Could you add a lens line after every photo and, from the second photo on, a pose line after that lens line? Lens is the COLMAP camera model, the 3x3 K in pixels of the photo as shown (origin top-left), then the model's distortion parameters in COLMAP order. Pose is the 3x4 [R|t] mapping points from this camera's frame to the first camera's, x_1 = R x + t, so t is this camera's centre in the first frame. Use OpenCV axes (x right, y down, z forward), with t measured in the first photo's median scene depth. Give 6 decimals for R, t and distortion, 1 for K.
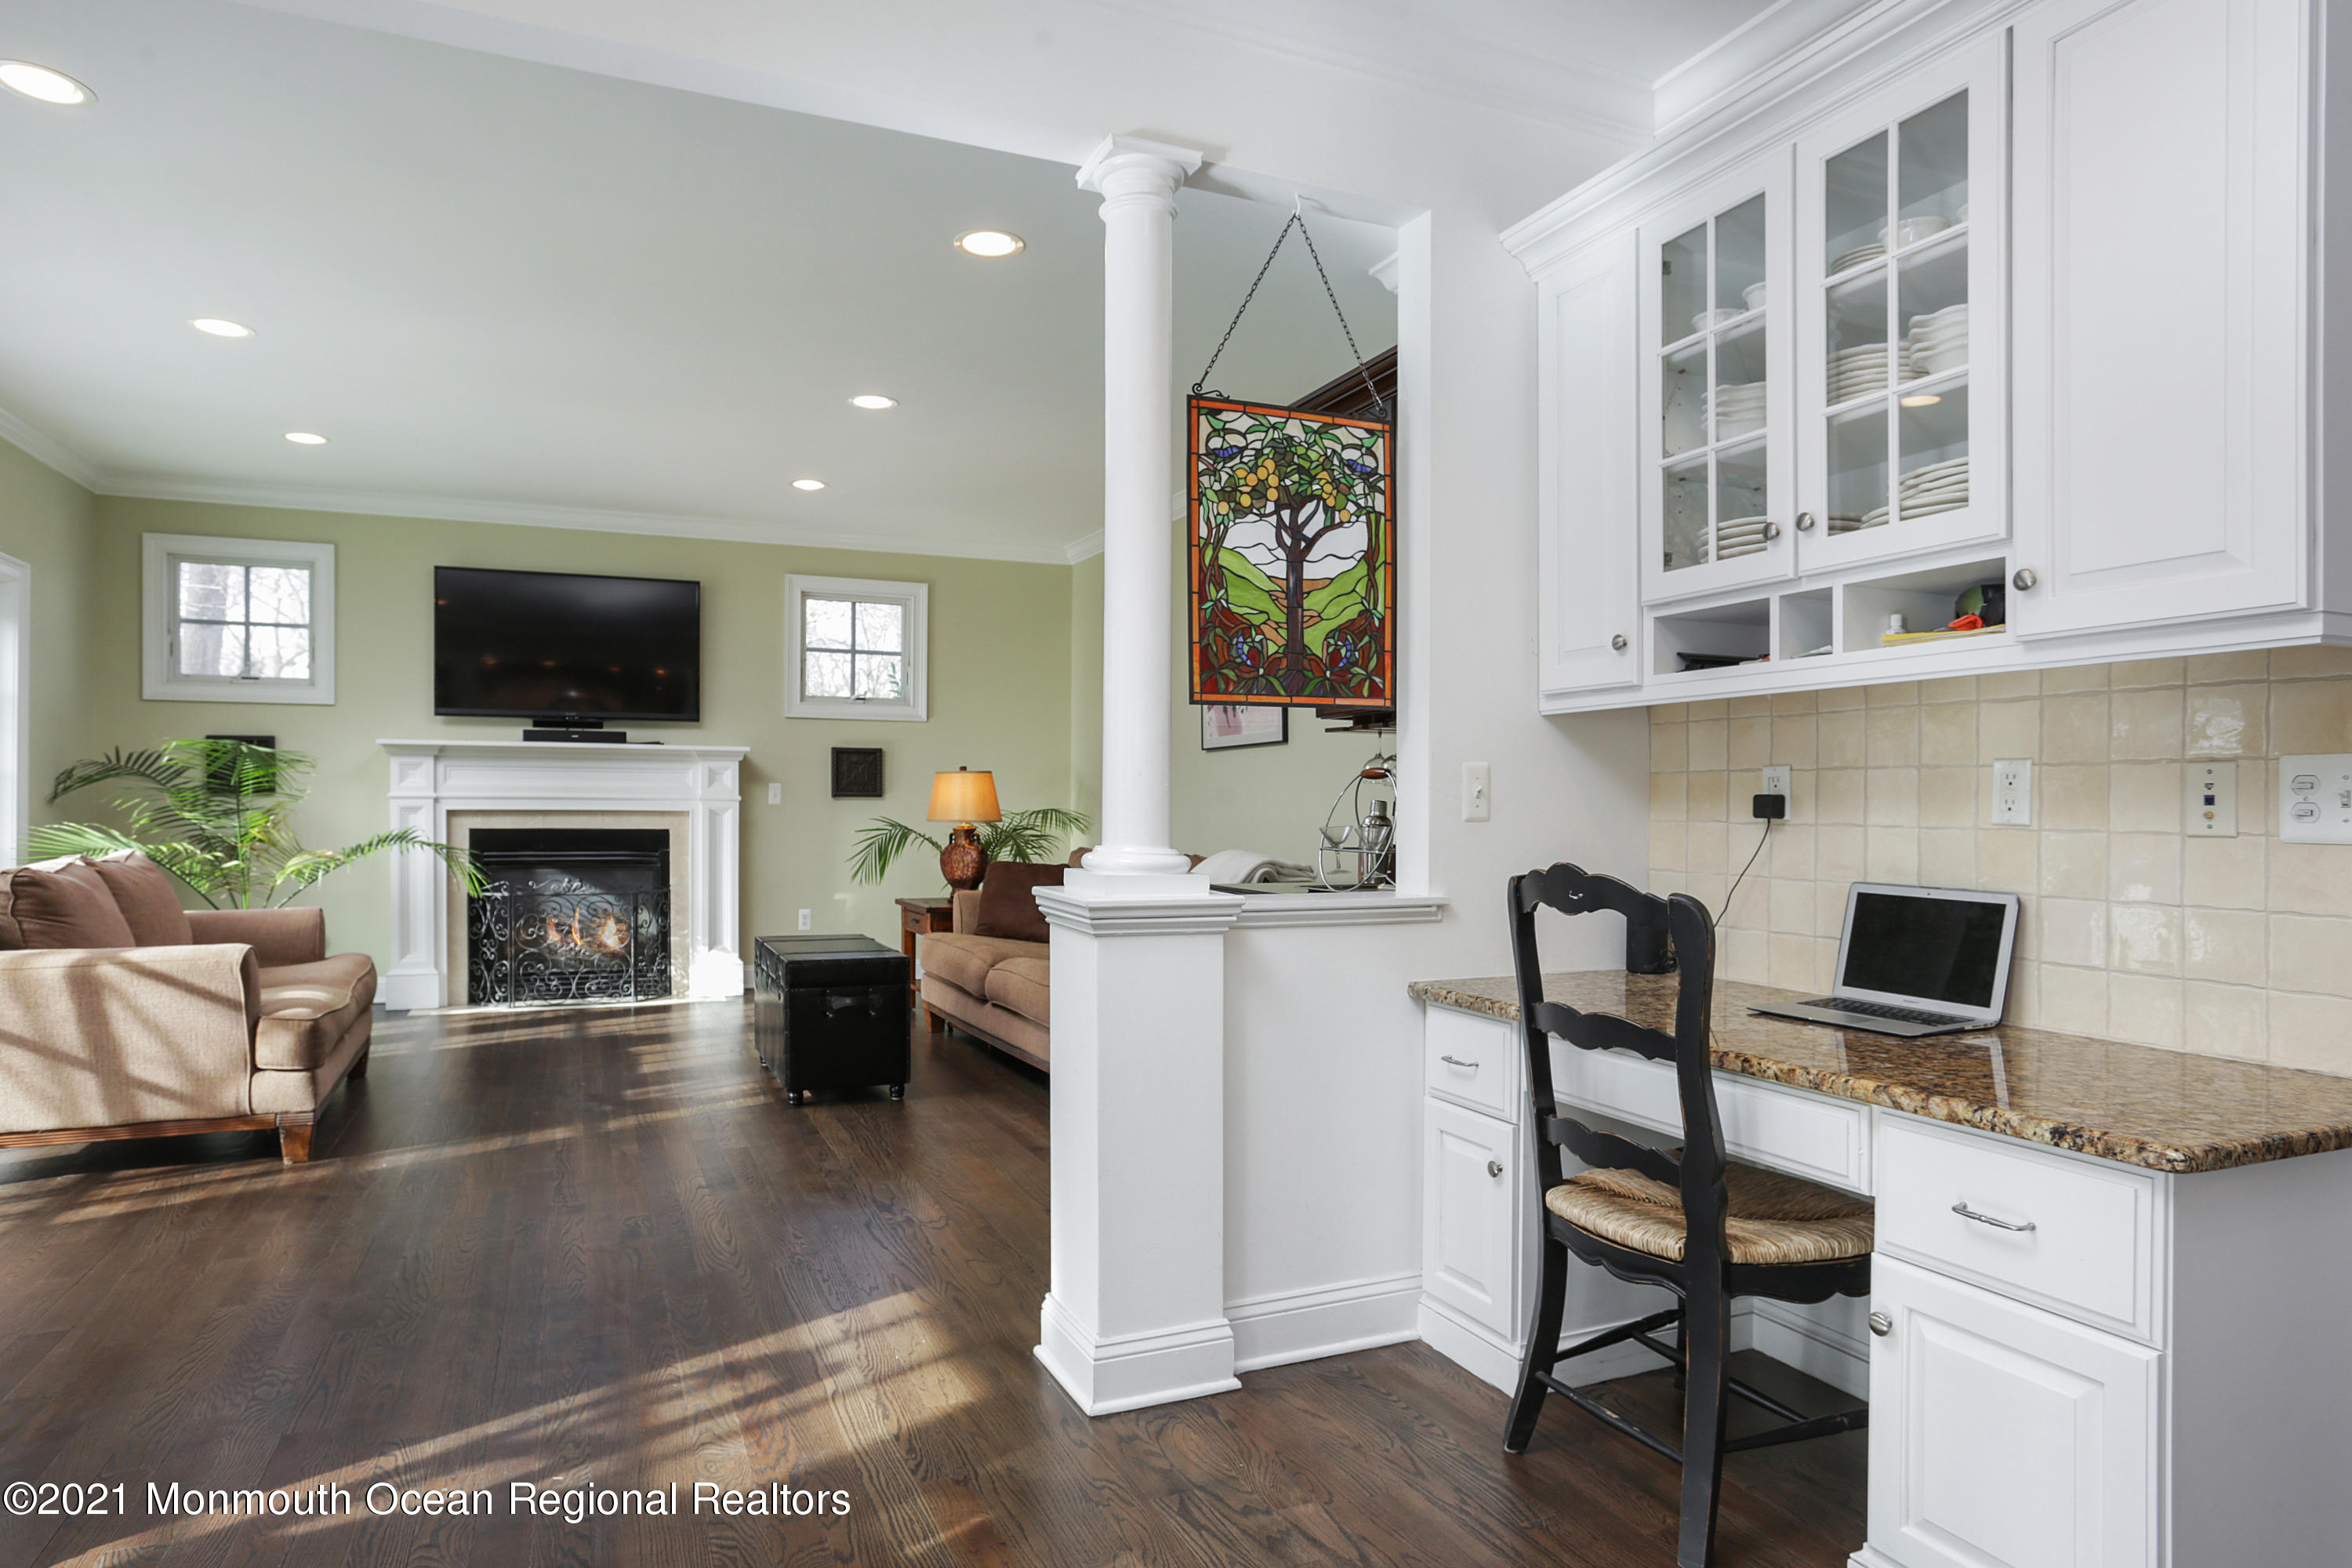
lens RADIAL K [[1397.0, 0, 1155.2], [0, 1397.0, 808.1], [0, 0, 1]] dist [-0.012993, 0.011991]
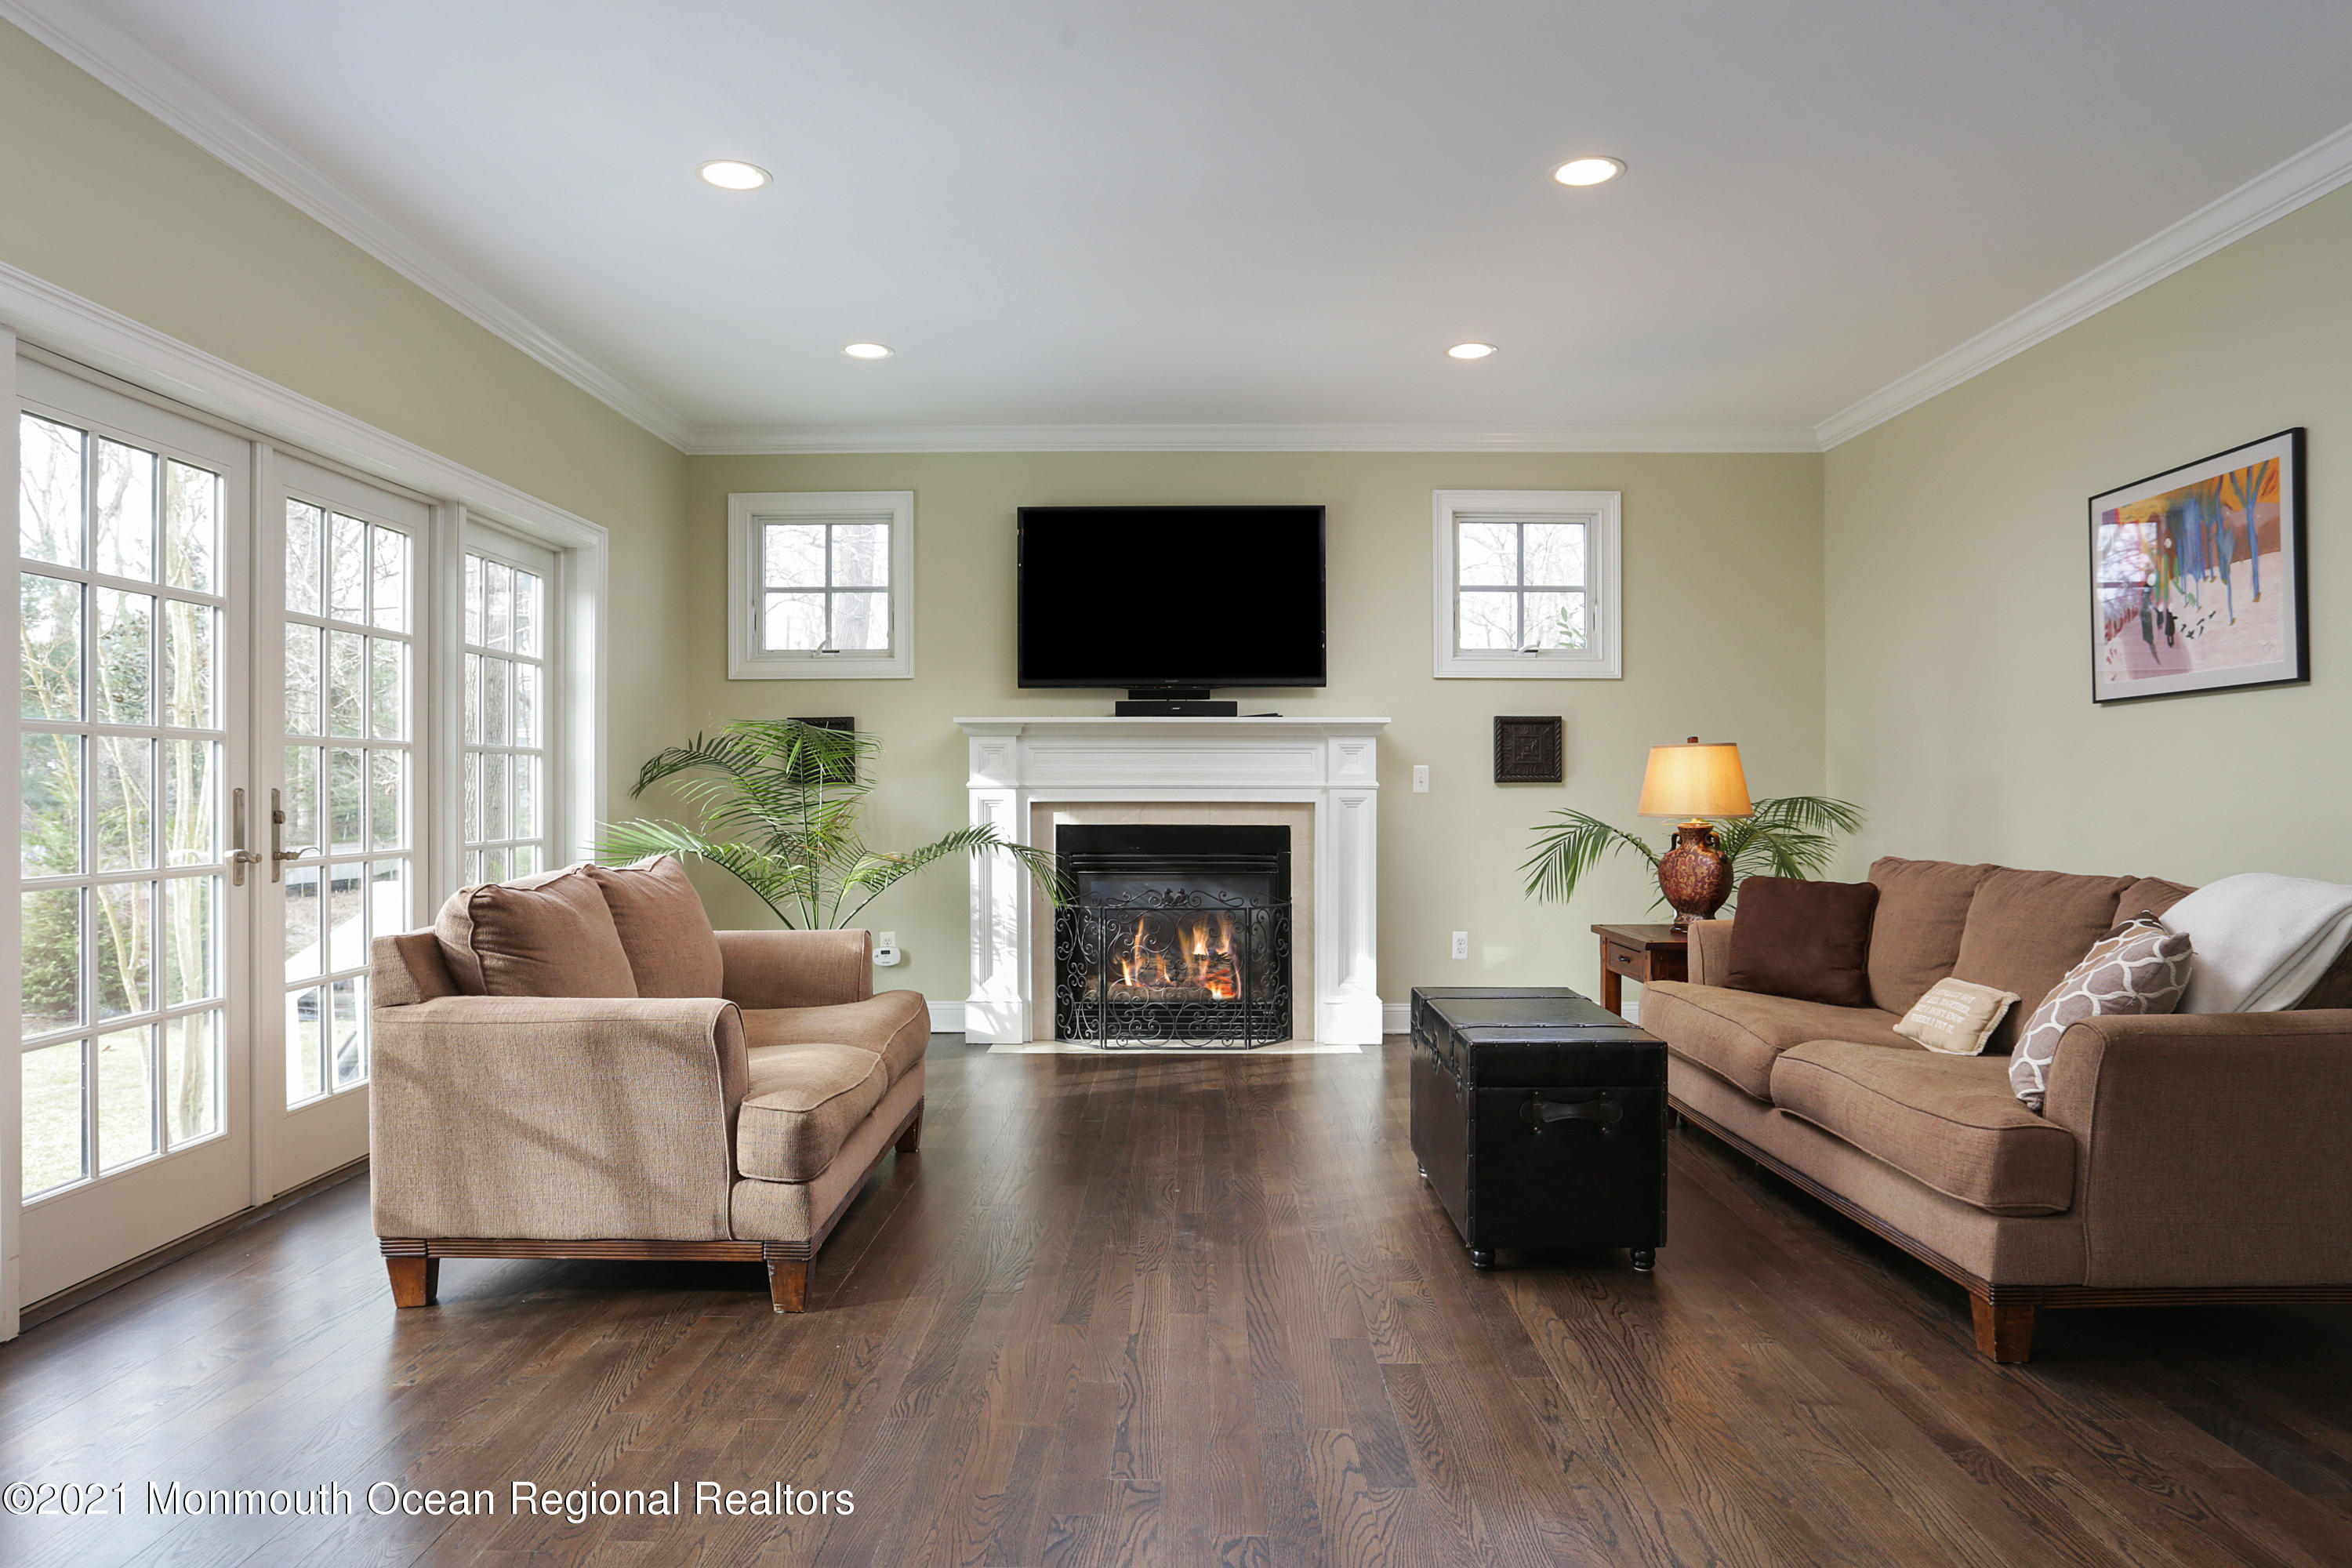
lens RADIAL K [[1482.1, 0, 1188.0], [0, 1482.1, 779.2], [0, 0, 1]] dist [-0.043824, 0.019029]
pose [[0.920856, -0.008240, -0.389816, -0.086951], [0.004358, 0.999932, -0.010841, -0.002246], [0.389879, 0.008284, 0.920829, 0.241788]]
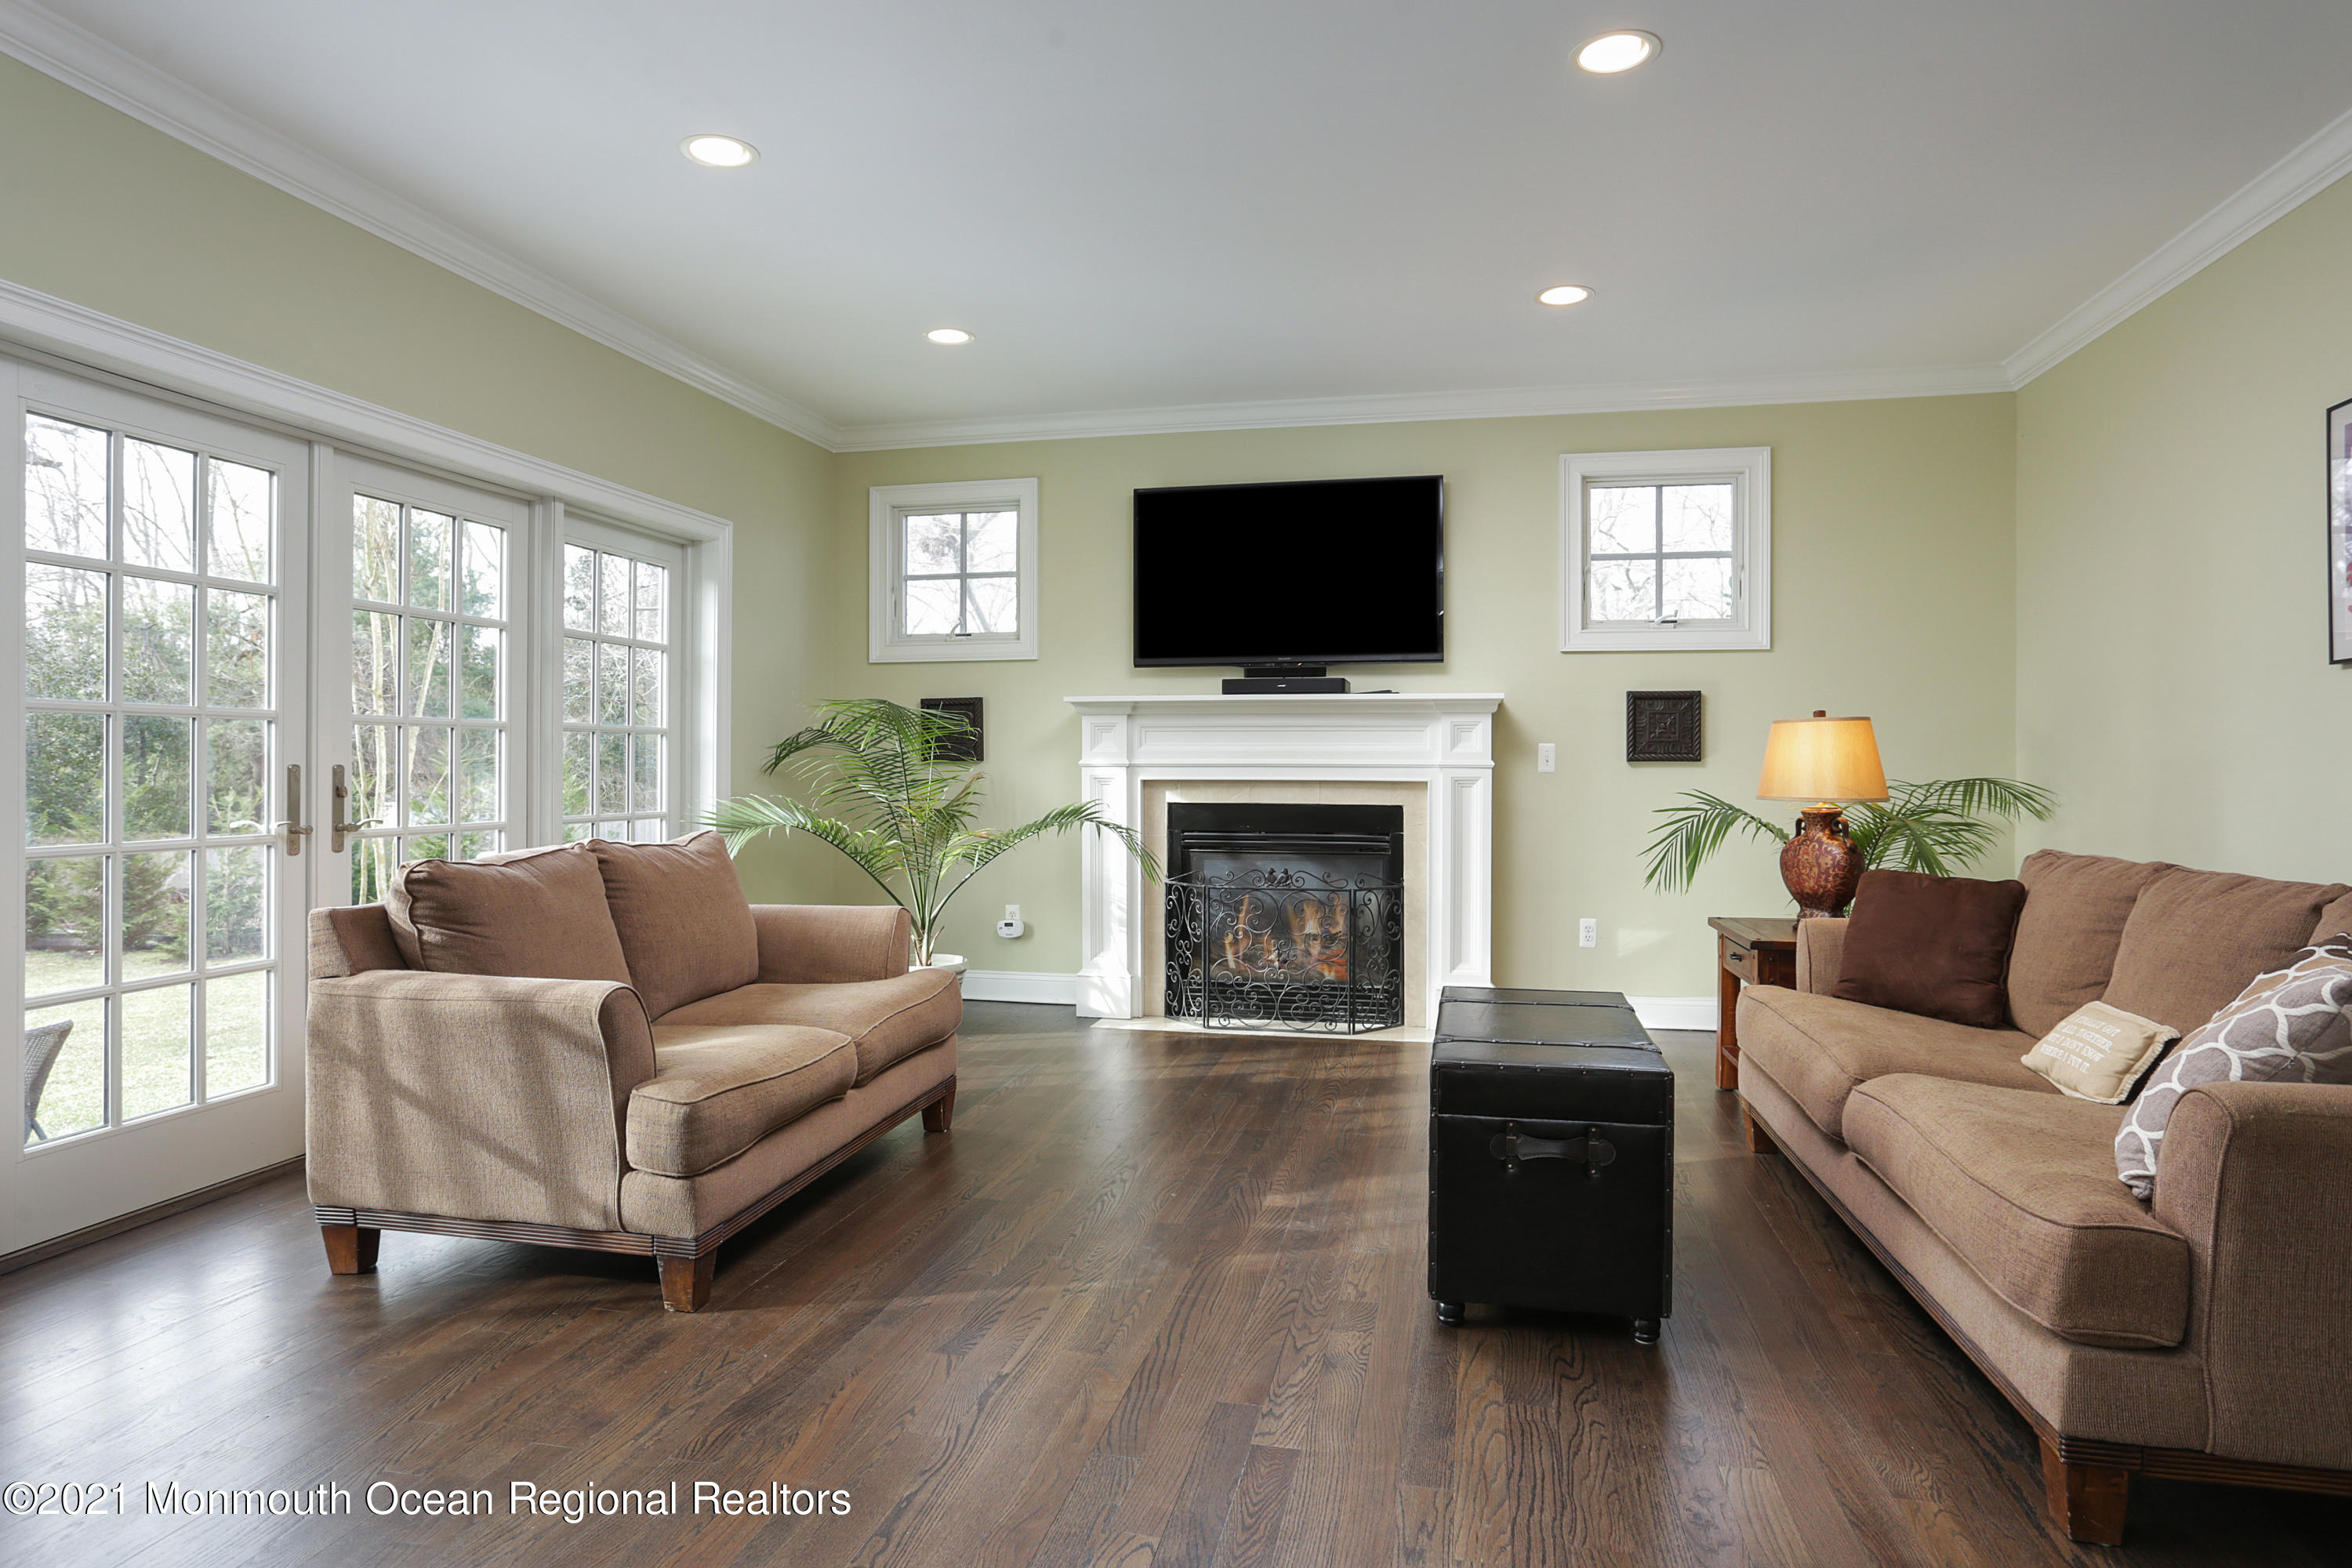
lens RADIAL K [[1341.8, 0, 1179.4], [0, 1341.8, 763.7], [0, 0, 1]] dist [-0.034489, 0.023351]
pose [[0.815963, -0.004970, -0.578083, -0.029611], [0.000799, 0.999972, -0.007470, -0.002416], [0.578104, 0.005633, 0.815944, 0.374541]]
